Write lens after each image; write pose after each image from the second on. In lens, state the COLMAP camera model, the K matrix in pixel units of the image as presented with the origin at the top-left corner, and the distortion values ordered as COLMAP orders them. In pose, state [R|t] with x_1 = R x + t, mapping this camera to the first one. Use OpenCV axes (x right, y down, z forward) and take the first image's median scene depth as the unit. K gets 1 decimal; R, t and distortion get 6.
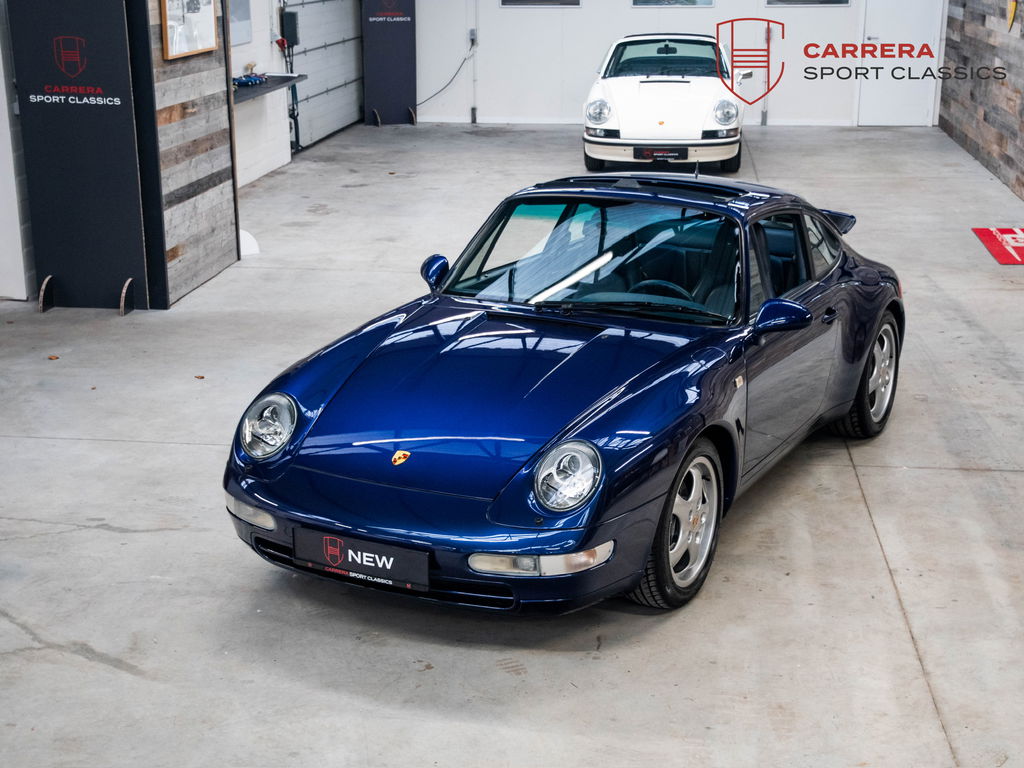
lens RADIAL K [[1479.2, 0, 512.0], [0, 1479.2, 384.0], [0, 0, 1]] dist [0.100211, -0.022128]
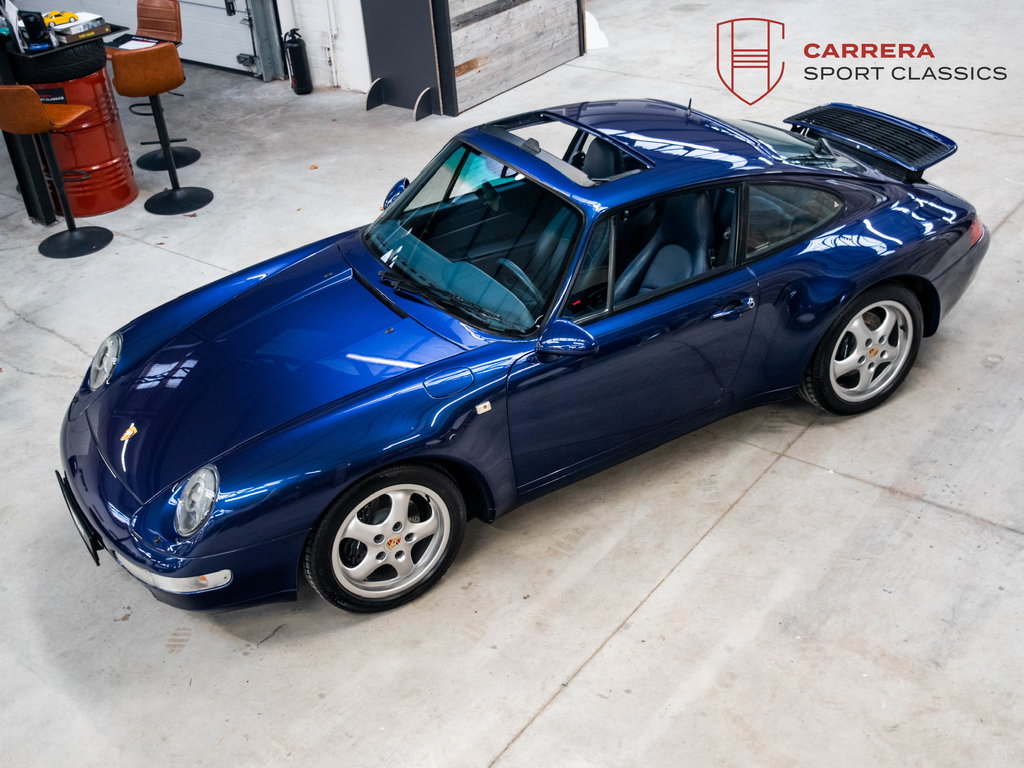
lens RADIAL K [[1152.3, 0, 512.0], [0, 1152.3, 384.0], [0, 0, 1]] dist [0.007743, 0.015323]
pose [[0.853946, 0.217782, -0.472596, 0.288283], [-0.068964, 0.947561, 0.312044, -0.139522], [0.515772, -0.233877, 0.824185, 0.222289]]
